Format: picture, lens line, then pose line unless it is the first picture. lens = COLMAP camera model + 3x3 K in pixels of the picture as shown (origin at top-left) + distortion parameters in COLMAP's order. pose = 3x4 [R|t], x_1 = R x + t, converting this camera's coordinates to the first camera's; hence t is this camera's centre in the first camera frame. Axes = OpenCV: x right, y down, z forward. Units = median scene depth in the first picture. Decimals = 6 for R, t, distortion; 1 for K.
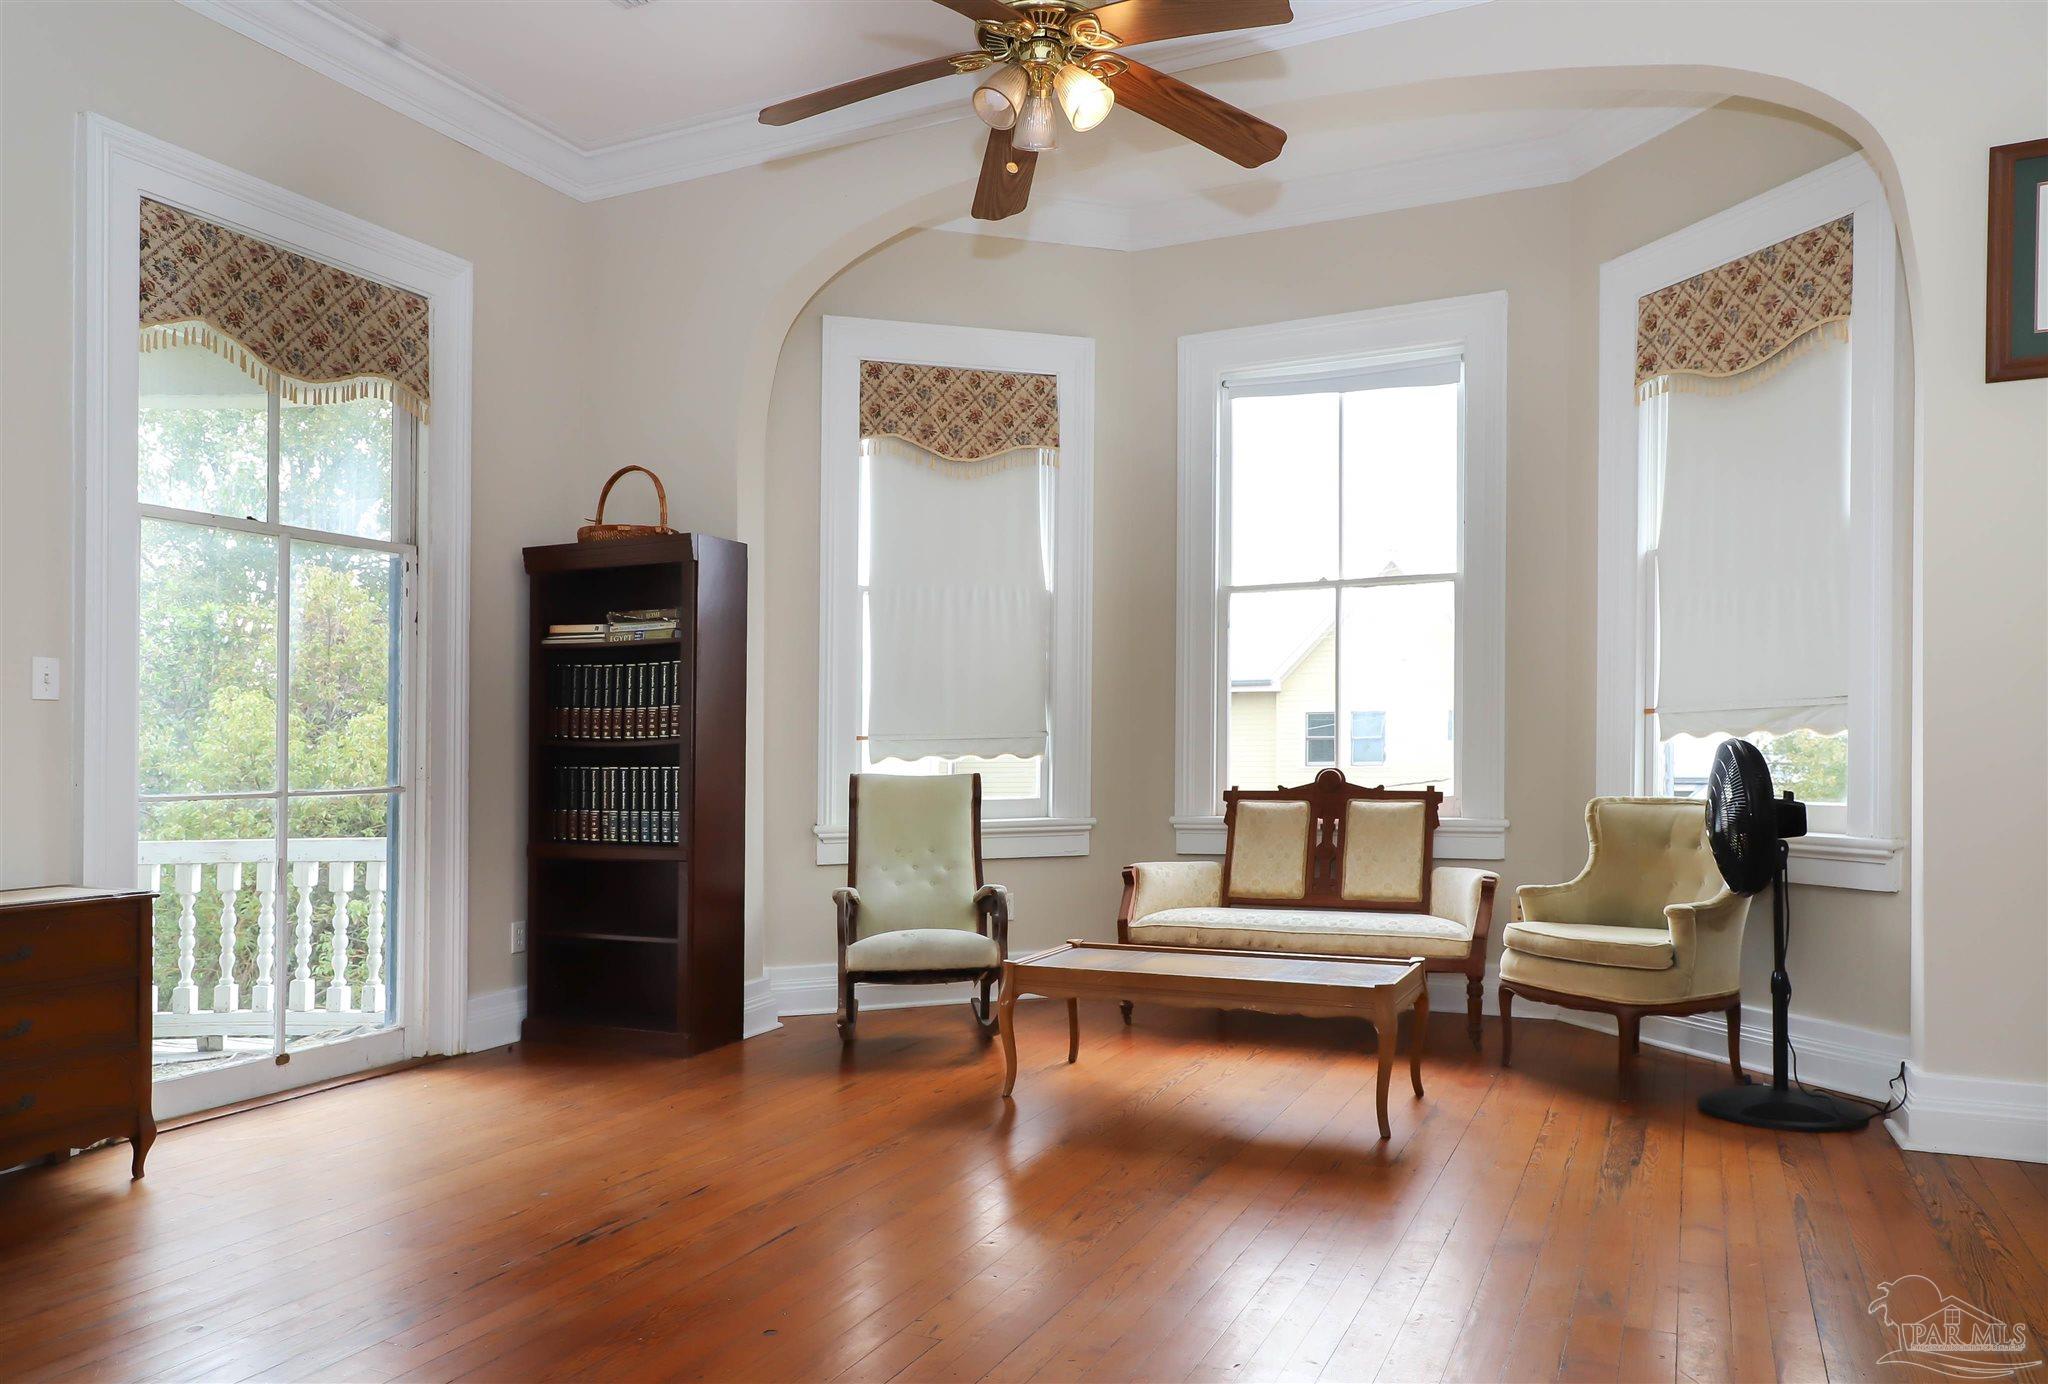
lens RADIAL K [[1453.8, 0, 1026.9], [0, 1453.8, 745.6], [0, 0, 1]] dist [0.002255, 0.004129]
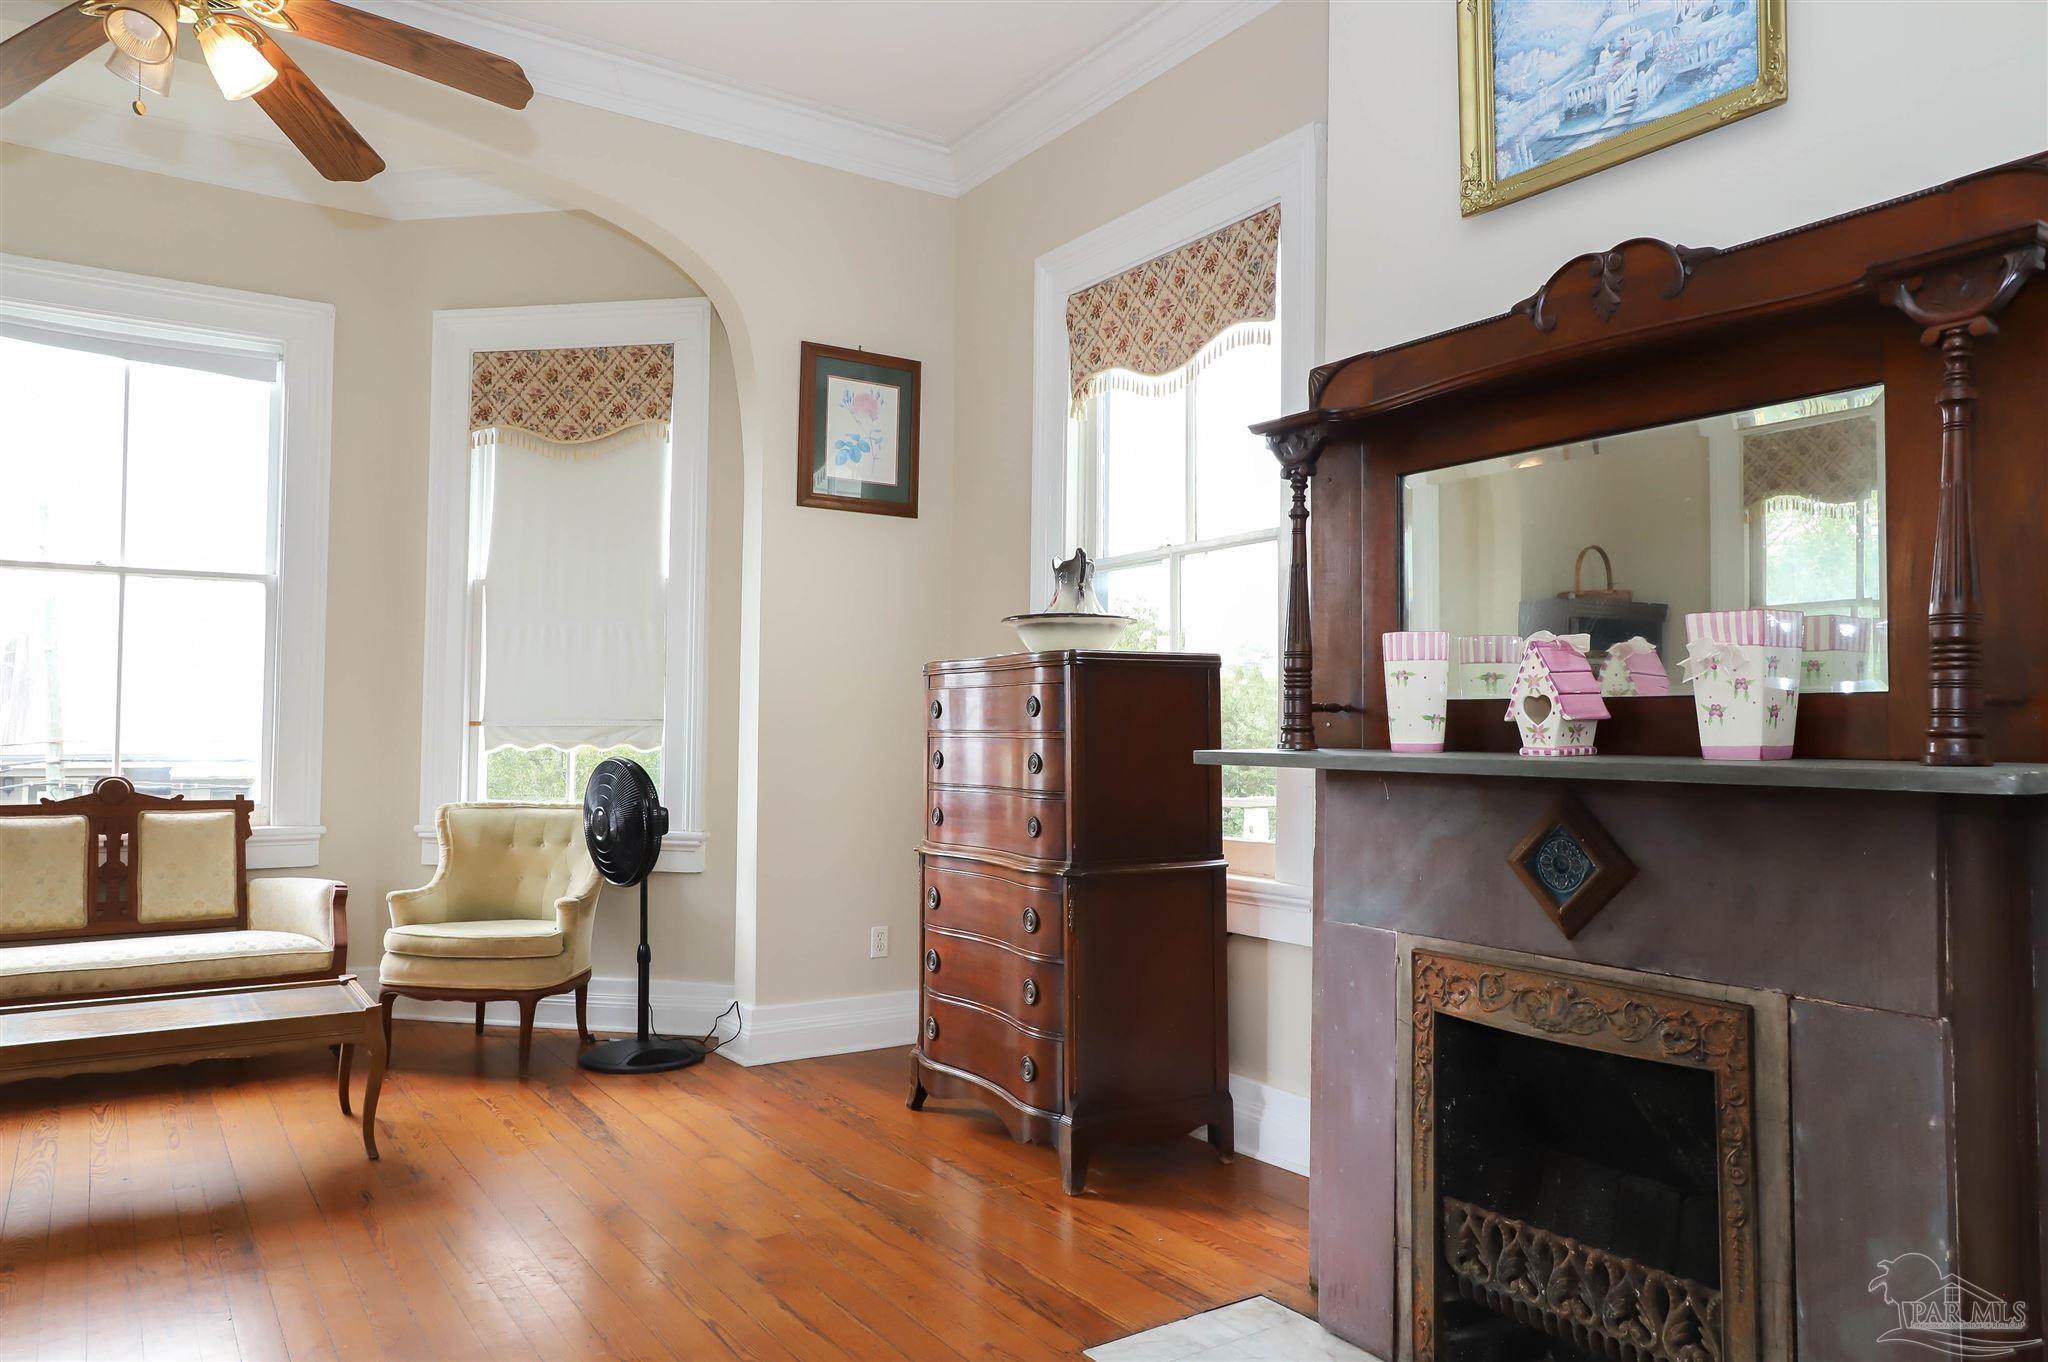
lens RADIAL K [[1414.0, 0, 1024.0], [0, 1414.0, 681.0], [0, 0, 1]] dist [0.026671, 0.004118]
pose [[0.521889, 0.041040, 0.852026, -0.284393], [-0.020089, 0.999156, -0.035822, -0.026225], [-0.852777, 0.001579, 0.522273, 0.074149]]
